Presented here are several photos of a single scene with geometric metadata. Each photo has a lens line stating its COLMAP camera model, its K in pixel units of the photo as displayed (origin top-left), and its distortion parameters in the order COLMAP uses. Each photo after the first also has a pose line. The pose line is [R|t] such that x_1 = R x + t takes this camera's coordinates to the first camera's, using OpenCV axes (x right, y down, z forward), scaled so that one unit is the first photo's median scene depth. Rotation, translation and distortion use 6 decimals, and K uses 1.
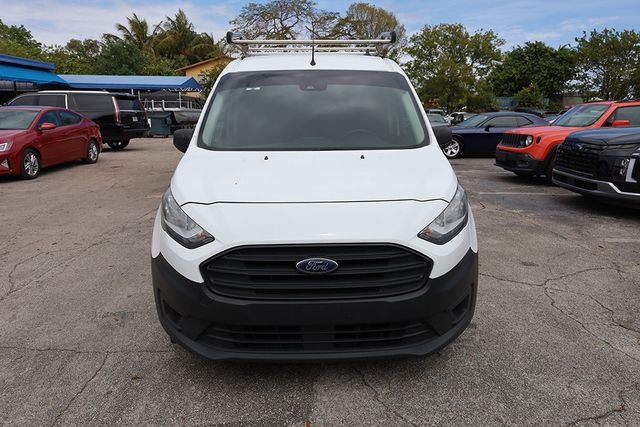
lens RADIAL K [[438.5, 0, 320.0], [0, 438.5, 213.5], [0, 0, 1]] dist [0.001368, -0.003386]
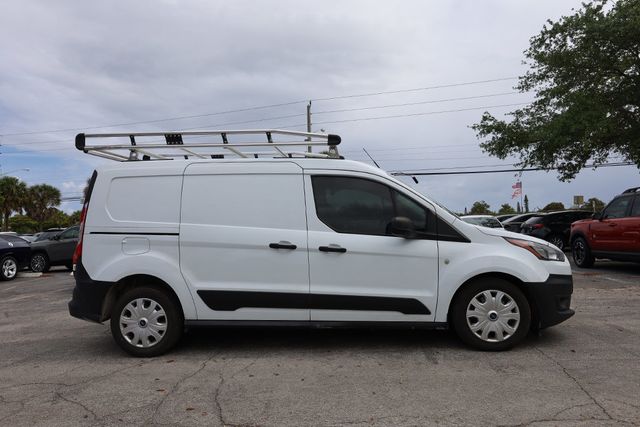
lens RADIAL K [[447.5, 0, 322.2], [0, 447.5, 213.8], [0, 0, 1]] dist [-0.001591, 0.000290]
pose [[0.105351, 0.021129, 0.994211, -0.112858], [0.258049, 0.964946, -0.047851, -0.014850], [-0.960371, 0.261596, 0.096206, 0.082371]]
